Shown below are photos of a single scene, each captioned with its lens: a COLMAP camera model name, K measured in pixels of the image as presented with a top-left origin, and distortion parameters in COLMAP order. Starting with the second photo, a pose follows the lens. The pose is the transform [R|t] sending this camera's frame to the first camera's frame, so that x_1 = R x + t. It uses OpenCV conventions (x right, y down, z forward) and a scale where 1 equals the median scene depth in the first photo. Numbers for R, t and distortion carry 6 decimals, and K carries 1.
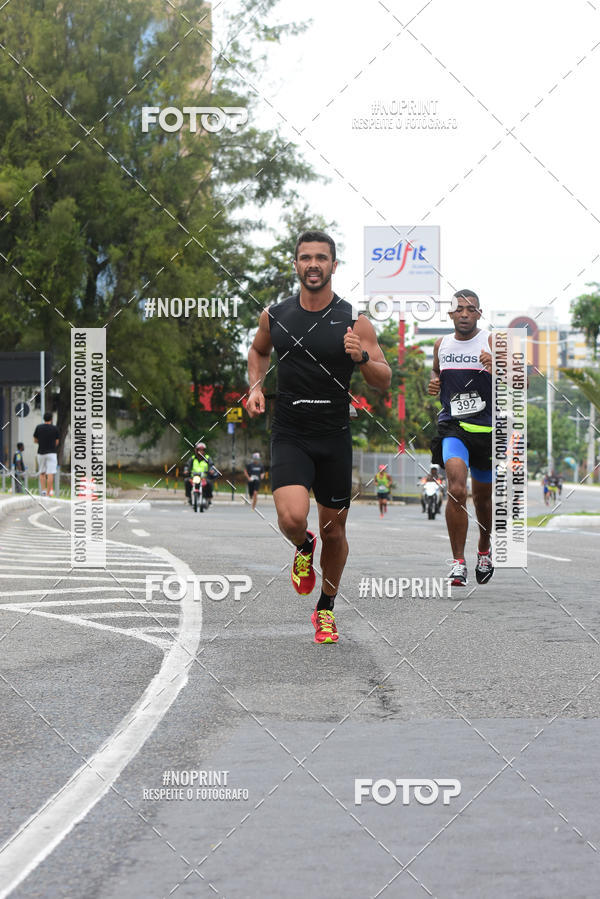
lens RADIAL K [[3089.9, 0, 300.0], [0, 3089.9, 449.5], [0, 0, 1]] dist [-0.210243, 0.687479]
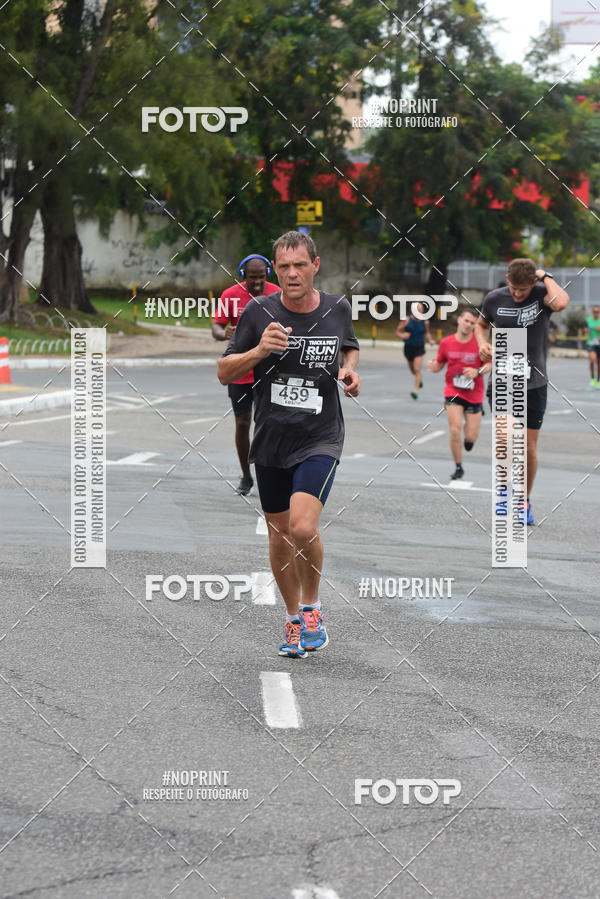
lens RADIAL K [[3587.2, 0, 300.0], [0, 3587.2, 449.5], [0, 0, 1]] dist [0.334317, -11.622537]
pose [[0.997875, 0.011611, -0.064110, 0.020145], [-0.007827, 0.998229, 0.058964, -0.005682], [0.064681, -0.058337, 0.996199, 0.284290]]
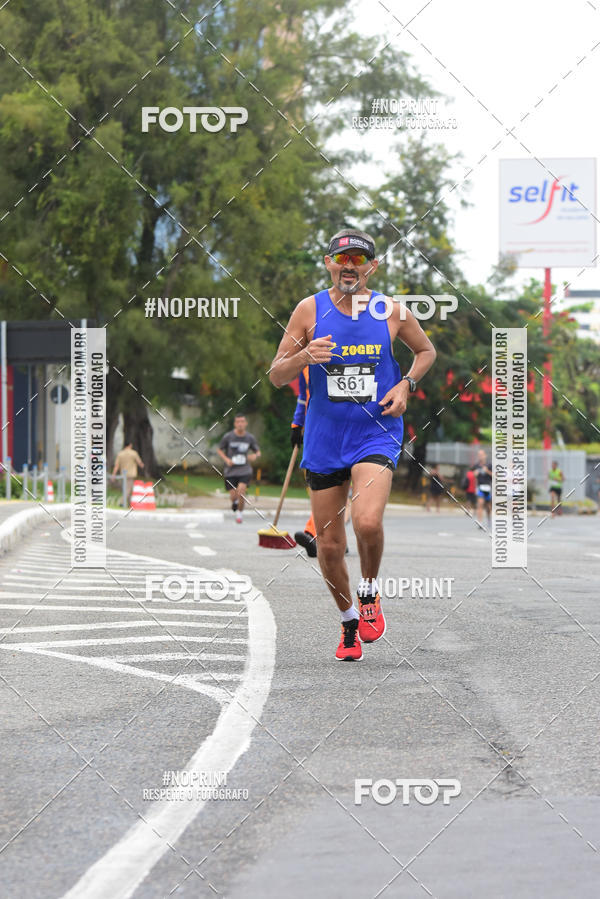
lens RADIAL K [[3787.1, 0, 300.0], [0, 3787.1, 449.5], [0, 0, 1]] dist [0.004795, 1.088008]
pose [[0.999305, -0.001931, -0.037222, 0.006299], [0.001877, 0.999997, -0.001496, 0.002514], [0.037225, 0.001425, 0.999306, 0.044435]]
